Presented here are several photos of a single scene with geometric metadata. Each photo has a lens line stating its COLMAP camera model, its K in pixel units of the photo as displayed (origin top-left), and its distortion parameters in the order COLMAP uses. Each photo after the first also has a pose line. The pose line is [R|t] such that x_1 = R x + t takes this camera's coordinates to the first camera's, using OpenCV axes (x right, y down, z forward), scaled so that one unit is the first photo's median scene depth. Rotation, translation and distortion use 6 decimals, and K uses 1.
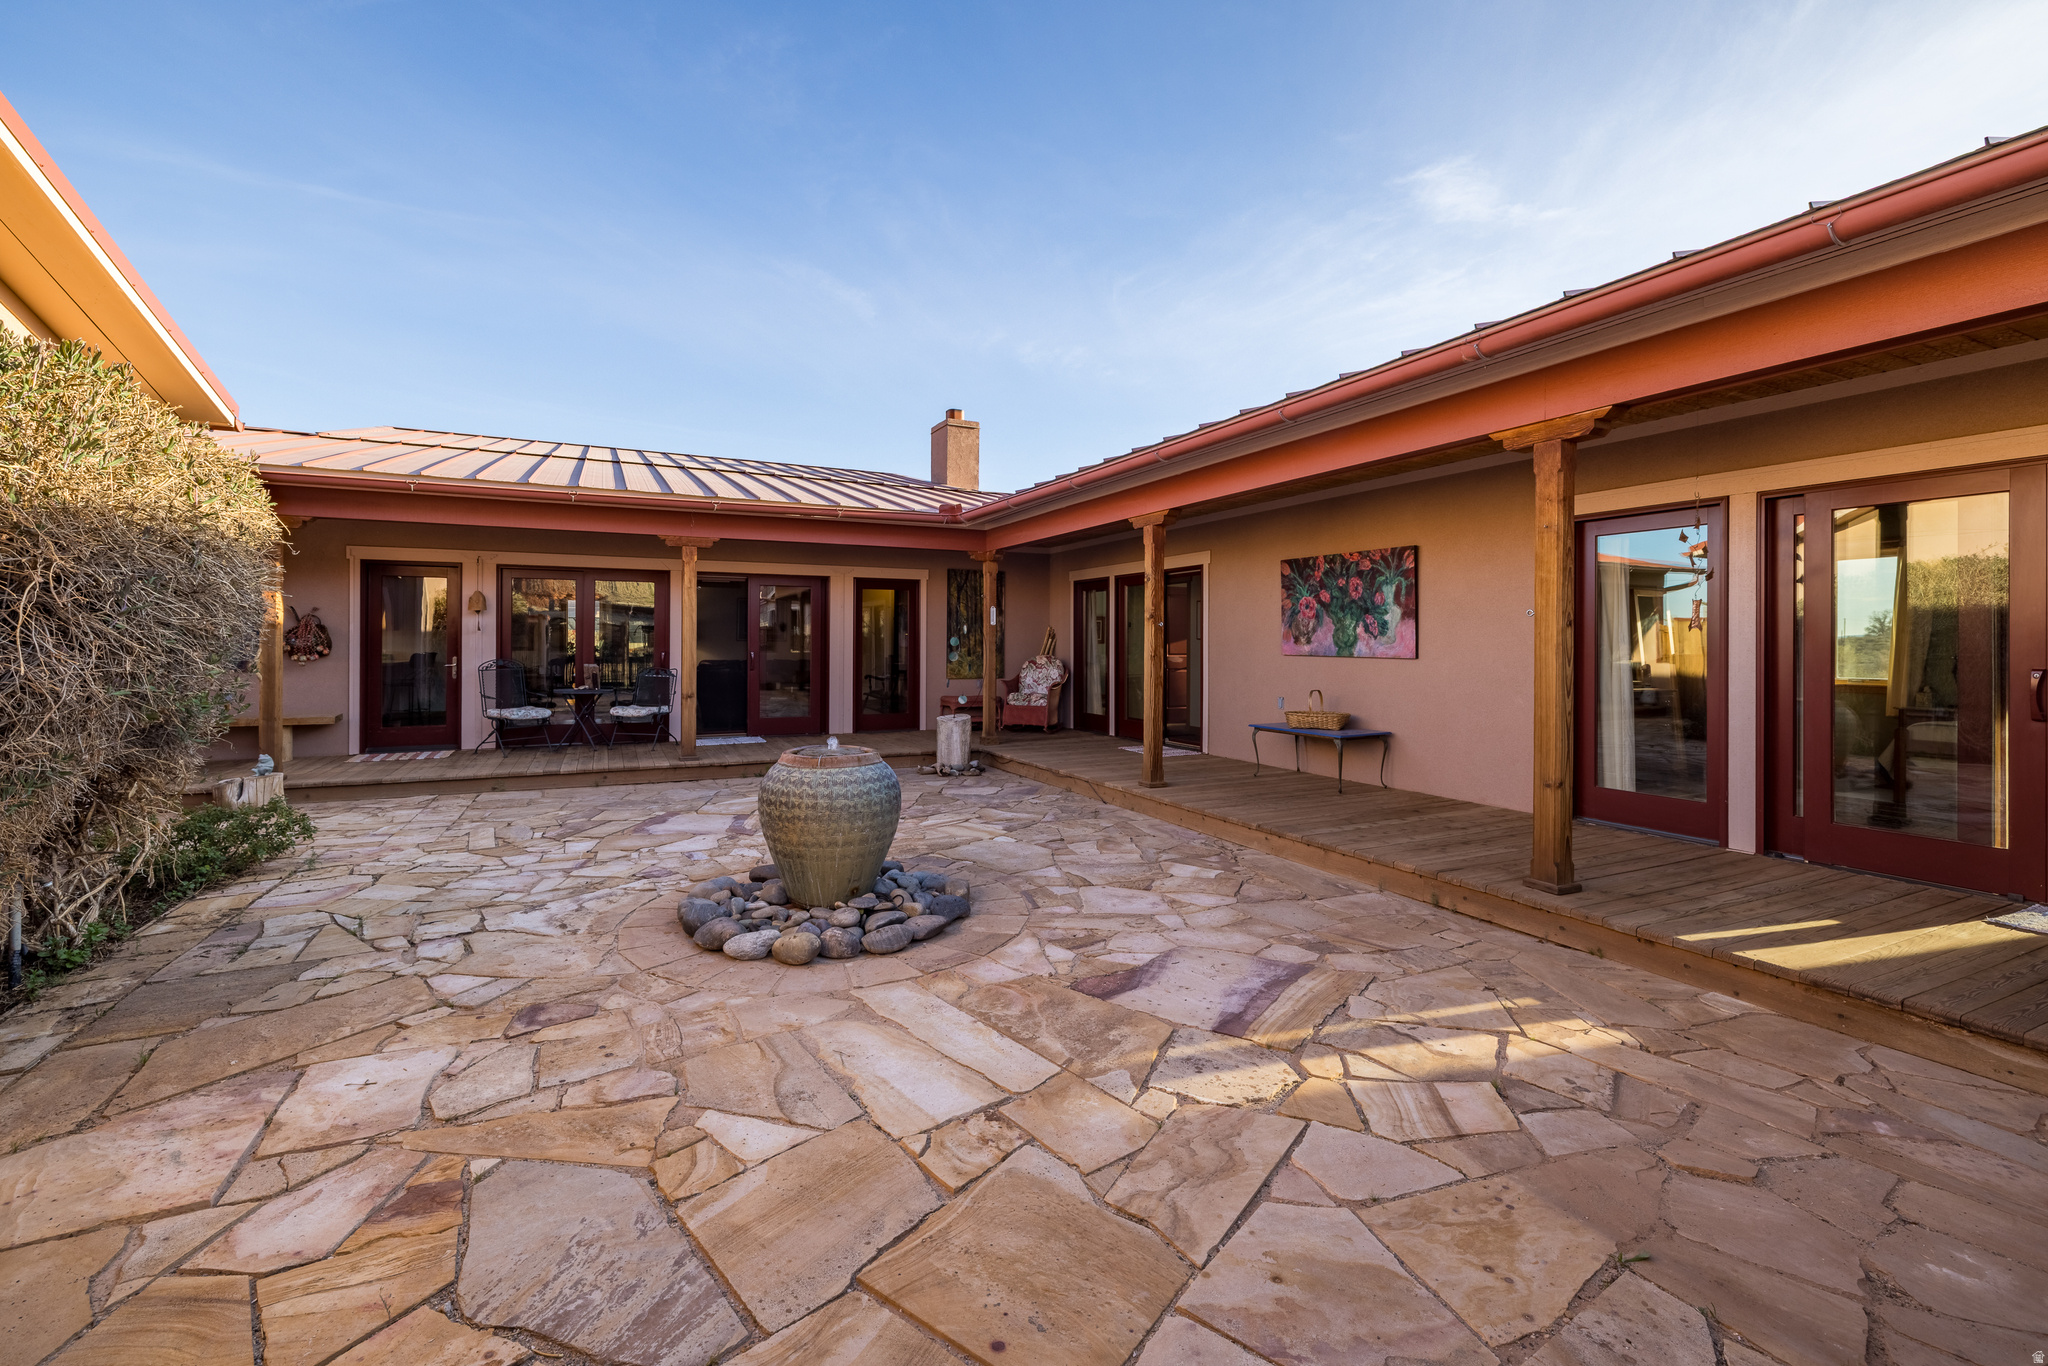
lens RADIAL K [[883.7, 0, 1028.7], [0, 883.7, 639.2], [0, 0, 1]] dist [-0.000701, 0.000009]
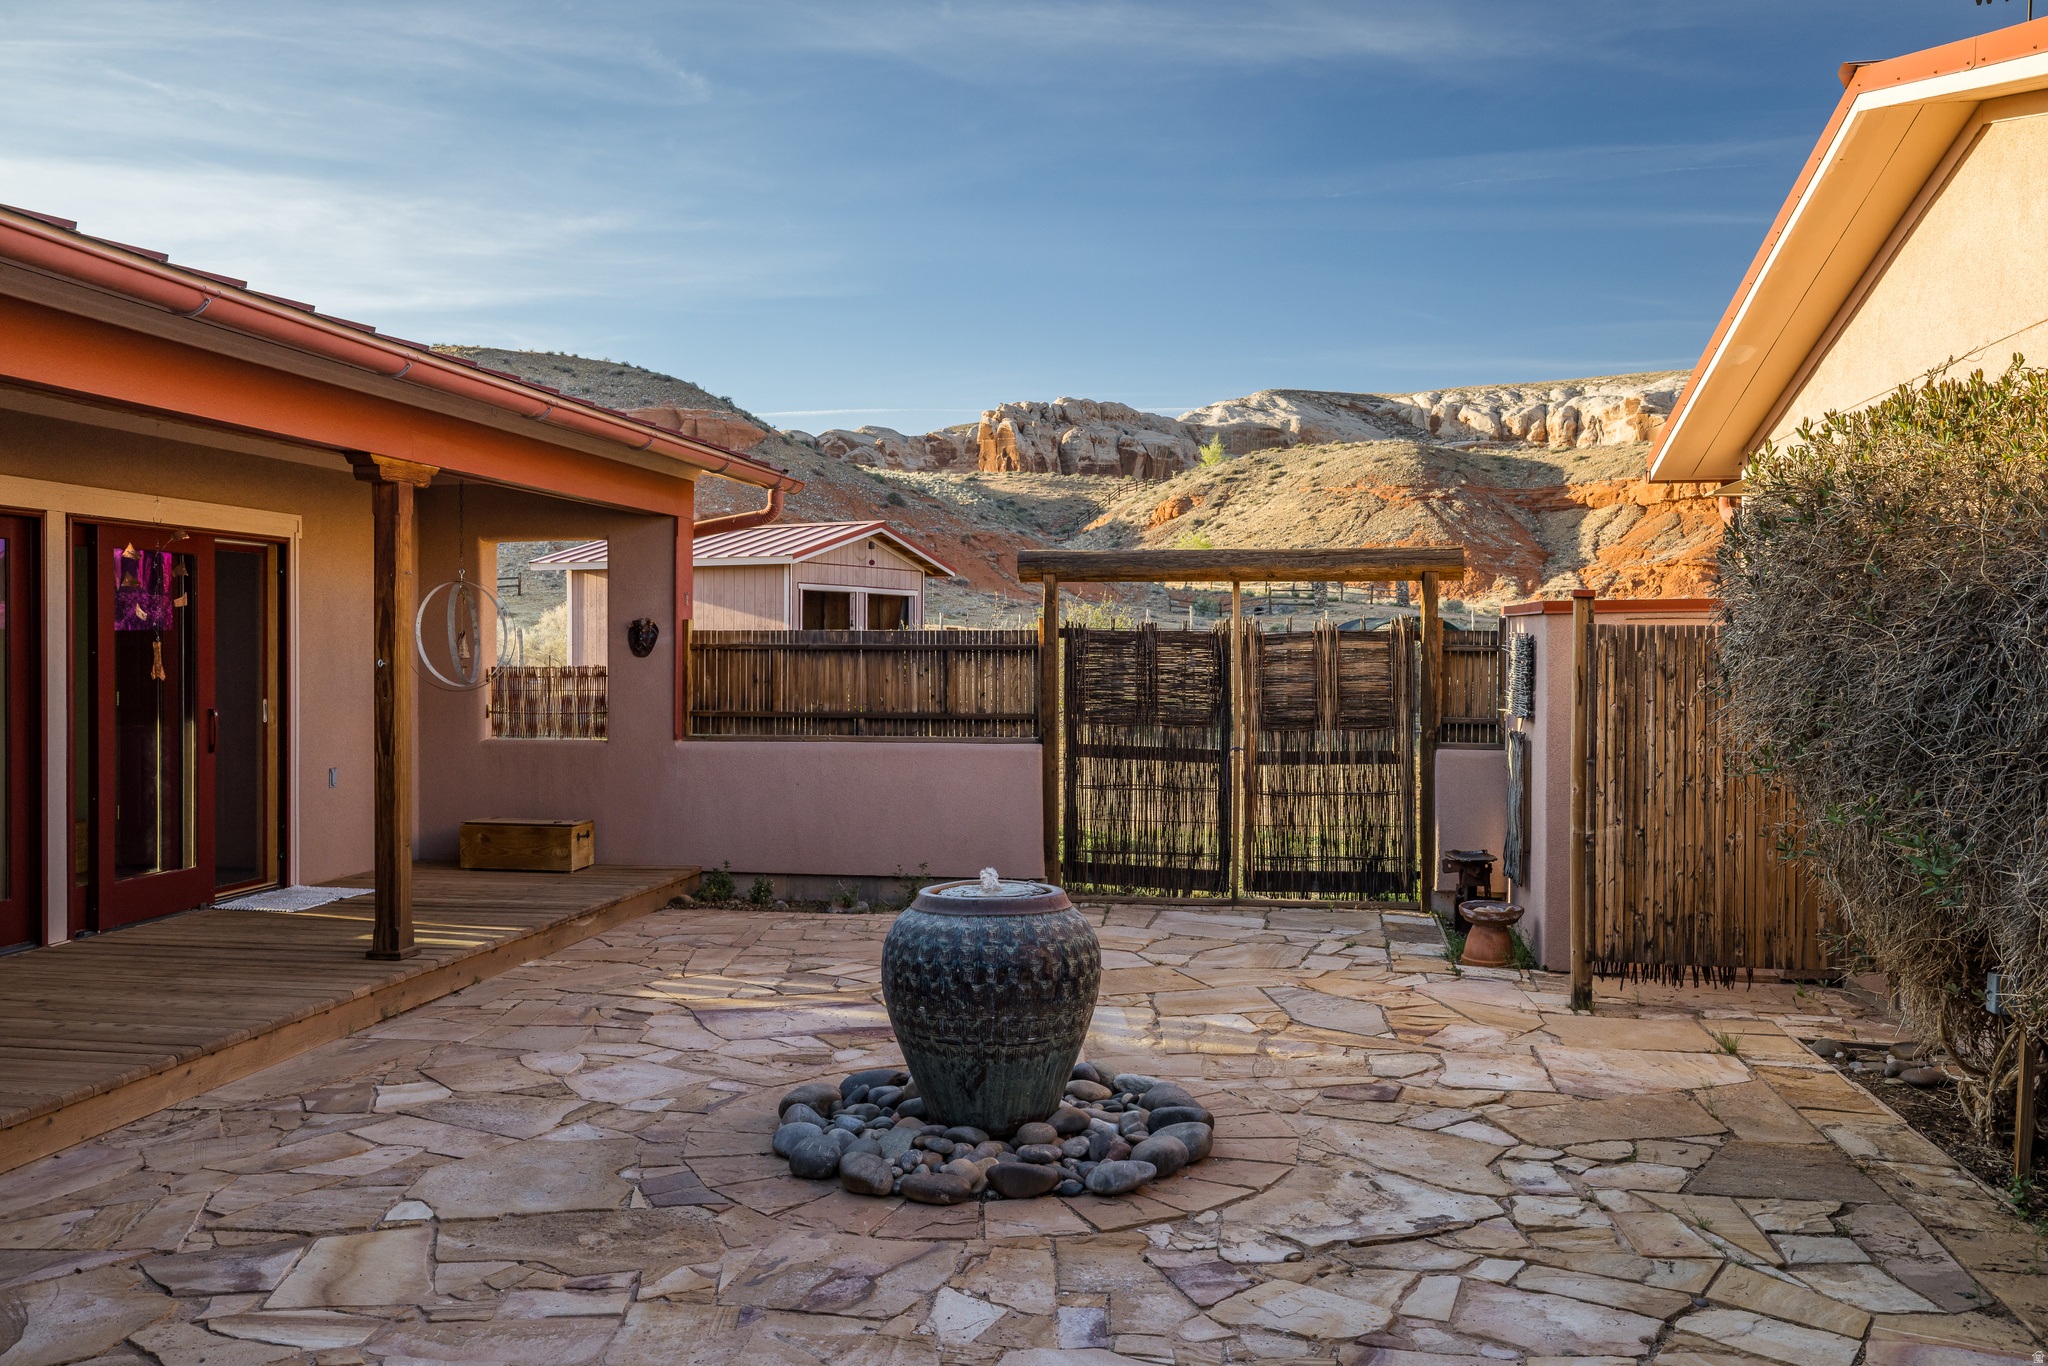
lens RADIAL K [[1705.4, 0, 1024.0], [0, 1705.4, 683.0], [0, 0, 1]] dist [0.008765, 0.000892]
pose [[-0.817713, -0.014233, 0.575450, -0.559560], [-0.007019, 0.999866, 0.014756, -0.023492], [-0.575583, 0.008028, -0.817704, 1.174942]]
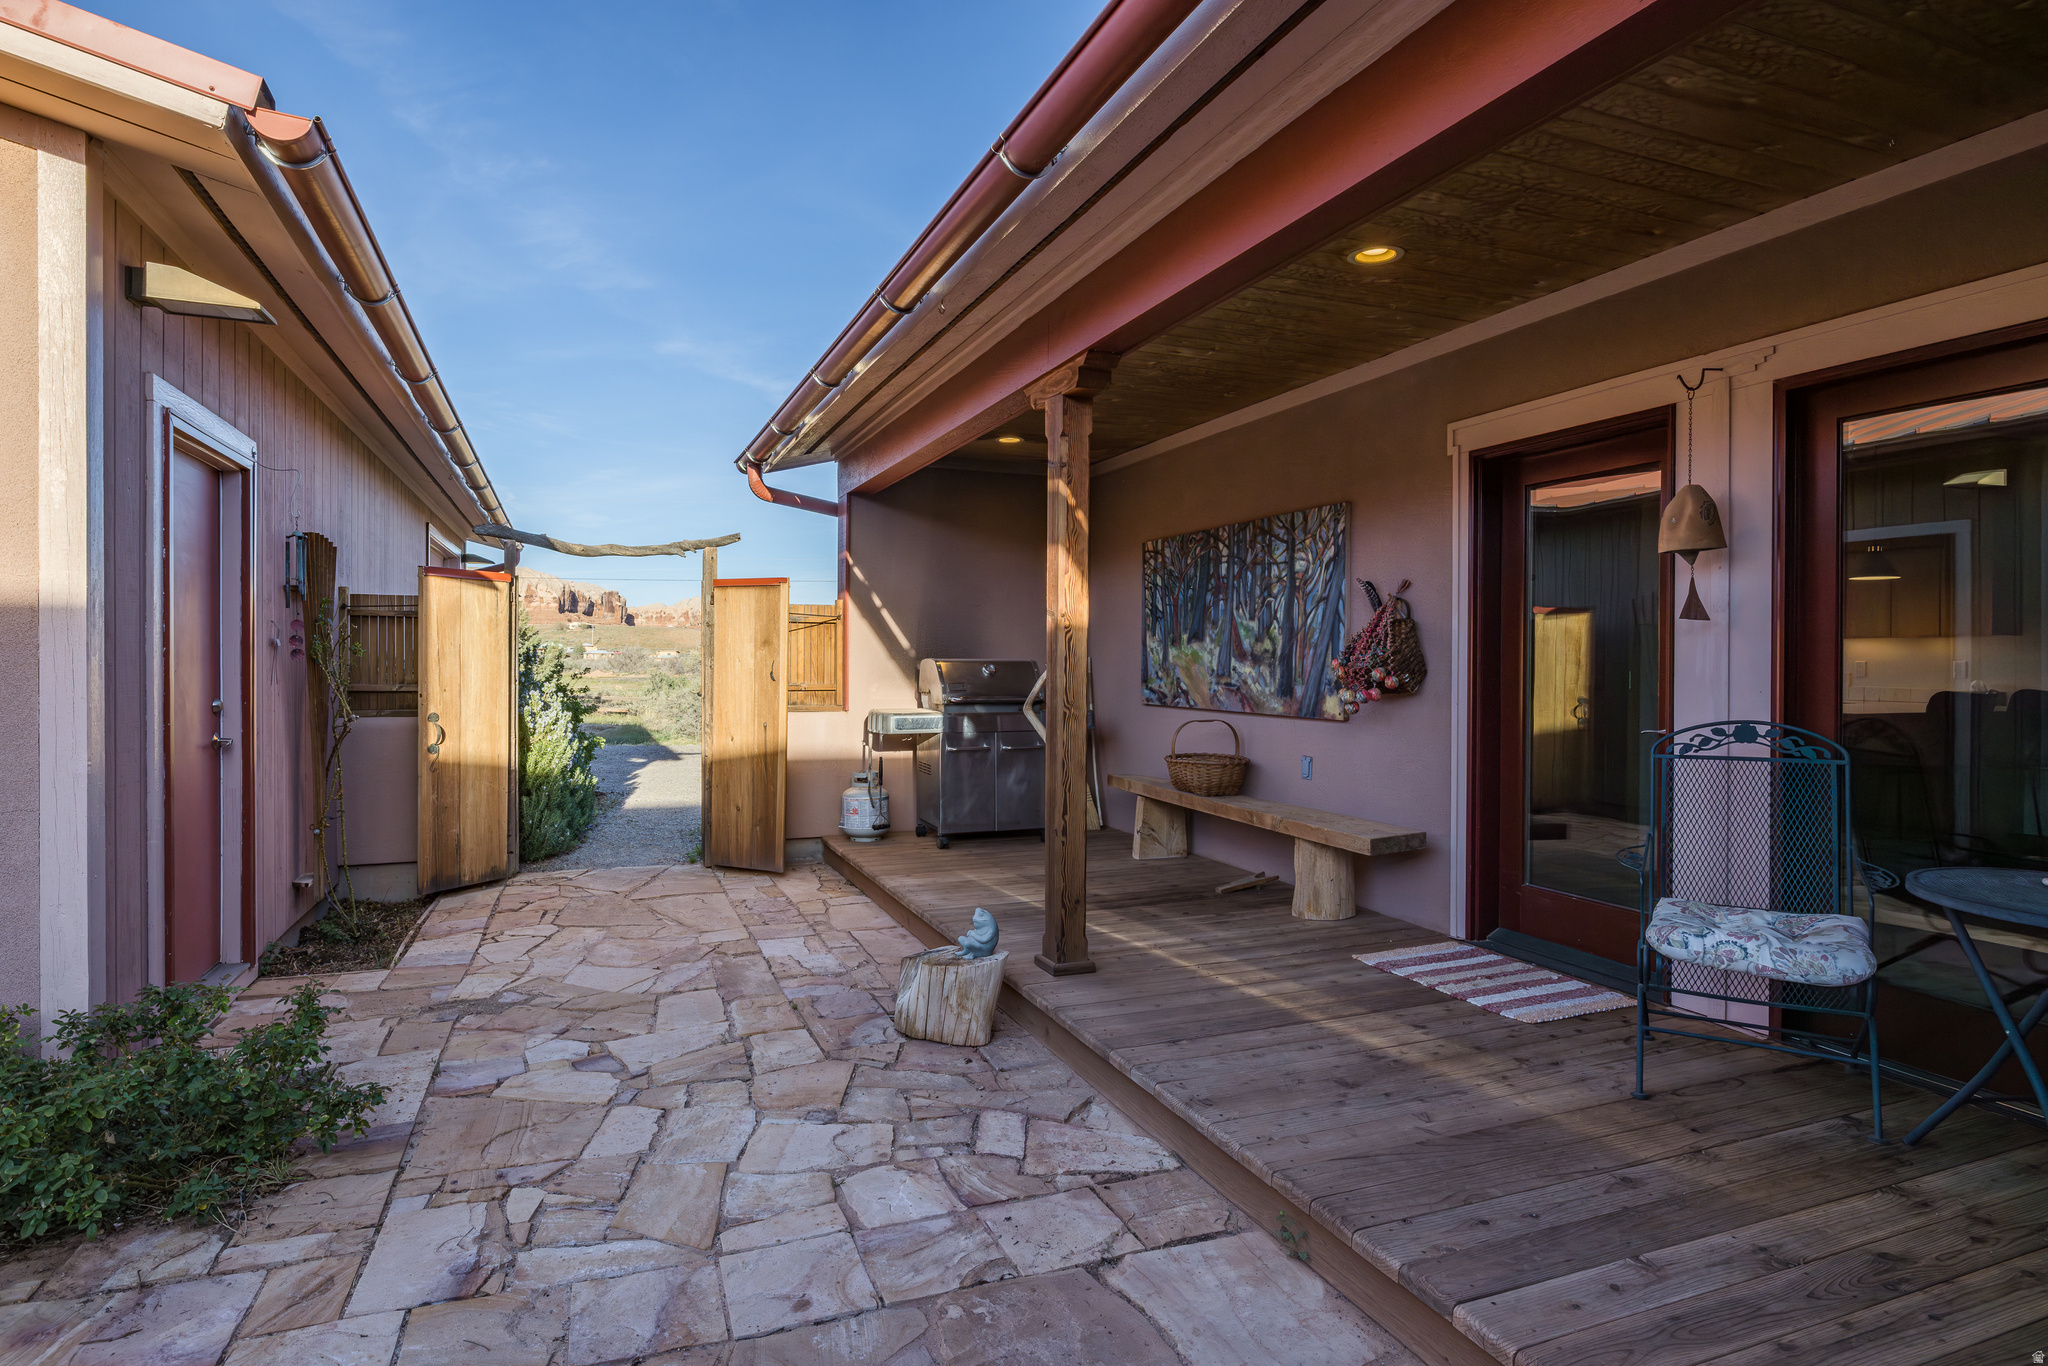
lens RADIAL K [[1111.2, 0, 1024.0], [0, 1111.2, 683.0], [0, 0, 1]] dist [-0.000290, -0.000073]
pose [[-0.055327, 0.004644, -0.998457, -0.307746], [-0.000025, 0.999989, 0.004653, 0.012693], [0.998468, 0.000282, -0.055326, 0.984210]]
